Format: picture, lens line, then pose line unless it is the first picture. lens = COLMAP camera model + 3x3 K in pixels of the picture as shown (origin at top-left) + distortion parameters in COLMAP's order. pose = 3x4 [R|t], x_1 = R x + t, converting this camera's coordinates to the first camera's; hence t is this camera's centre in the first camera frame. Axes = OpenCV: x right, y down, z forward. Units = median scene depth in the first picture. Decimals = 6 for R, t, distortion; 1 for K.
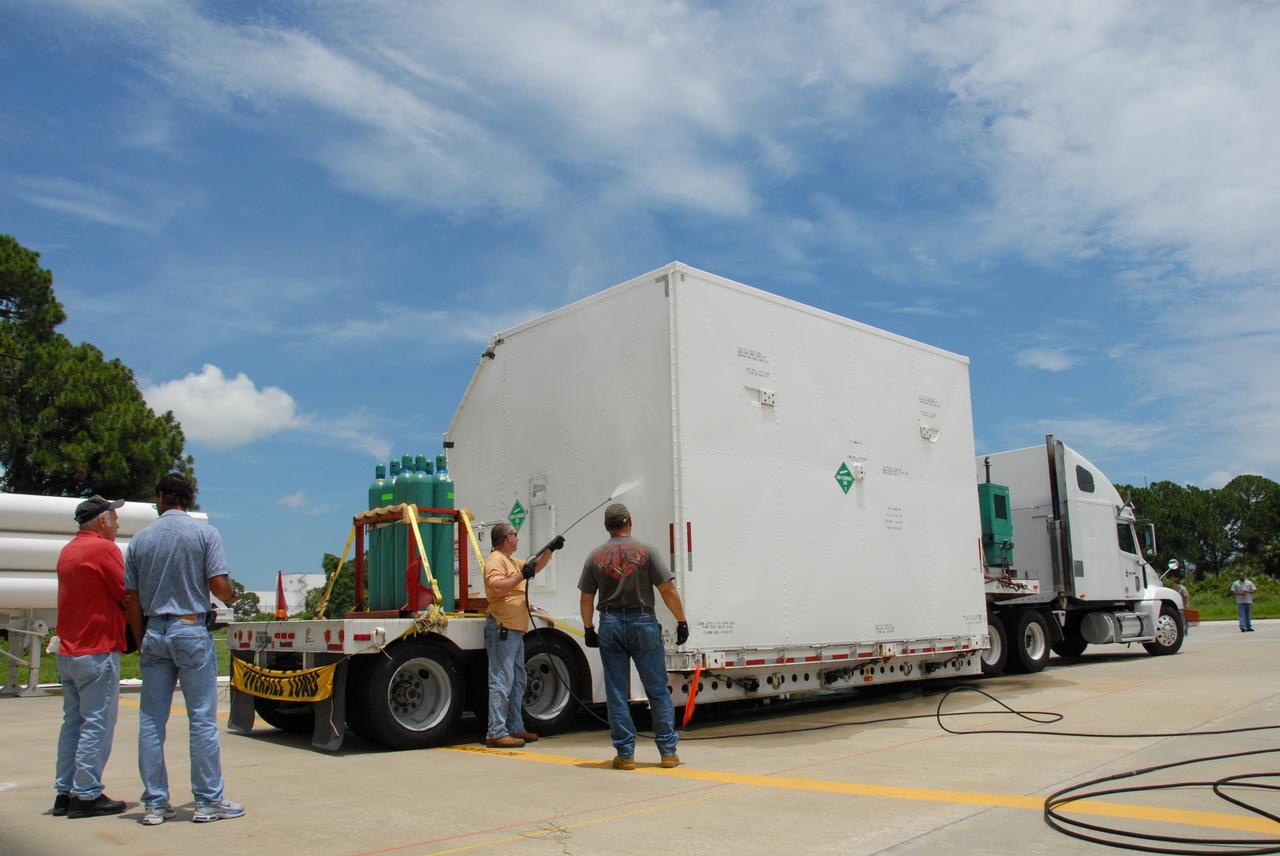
lens RADIAL K [[991.3, 0, 640.0], [0, 991.3, 428.0], [0, 0, 1]] dist [-0.152346, 0.102265]
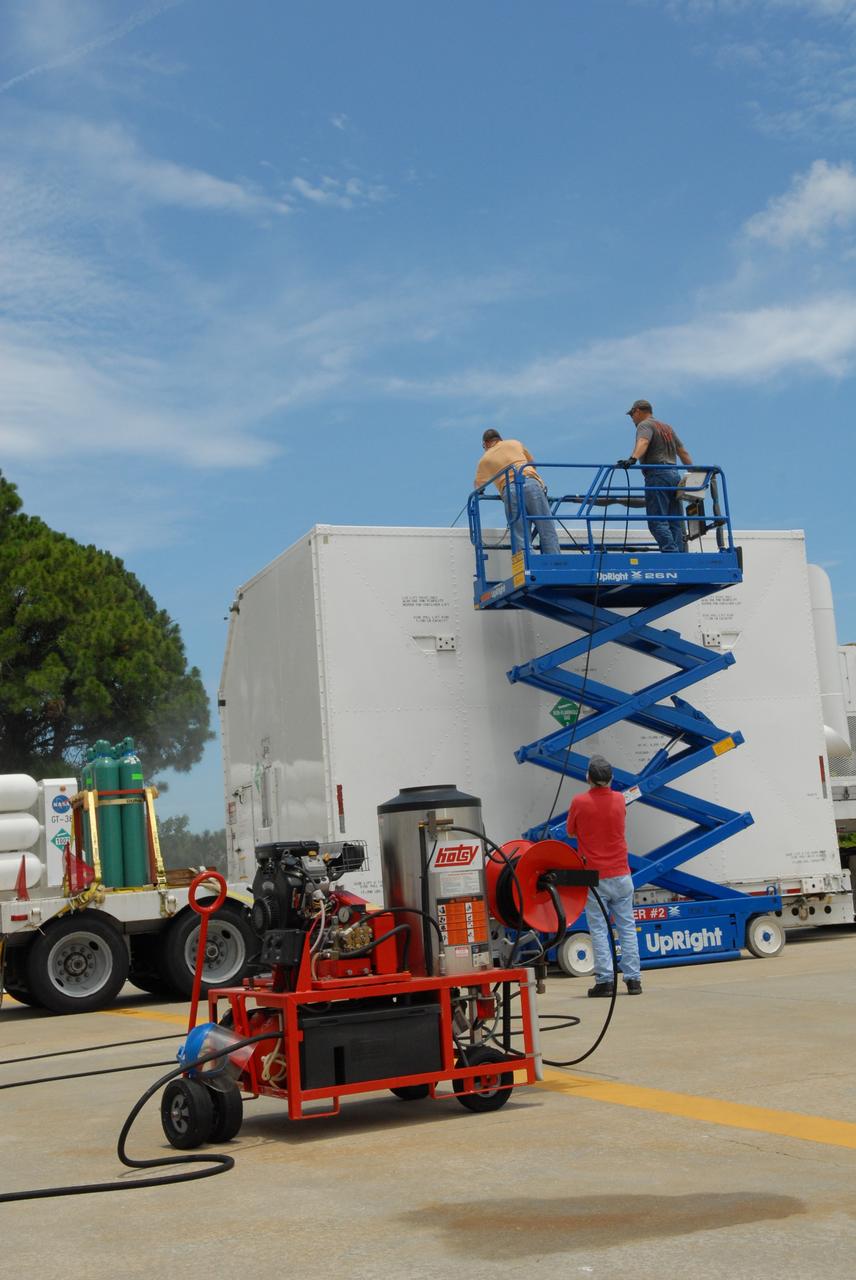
lens RADIAL K [[1591.2, 0, 427.5], [0, 1591.2, 614.2], [0, 0, 1]] dist [0.031936, 0.005105]
pose [[0.931541, -0.109280, -0.346828, 0.560913], [0.125585, 0.991773, 0.024815, -0.085102], [0.341263, -0.066673, 0.937600, -0.389017]]
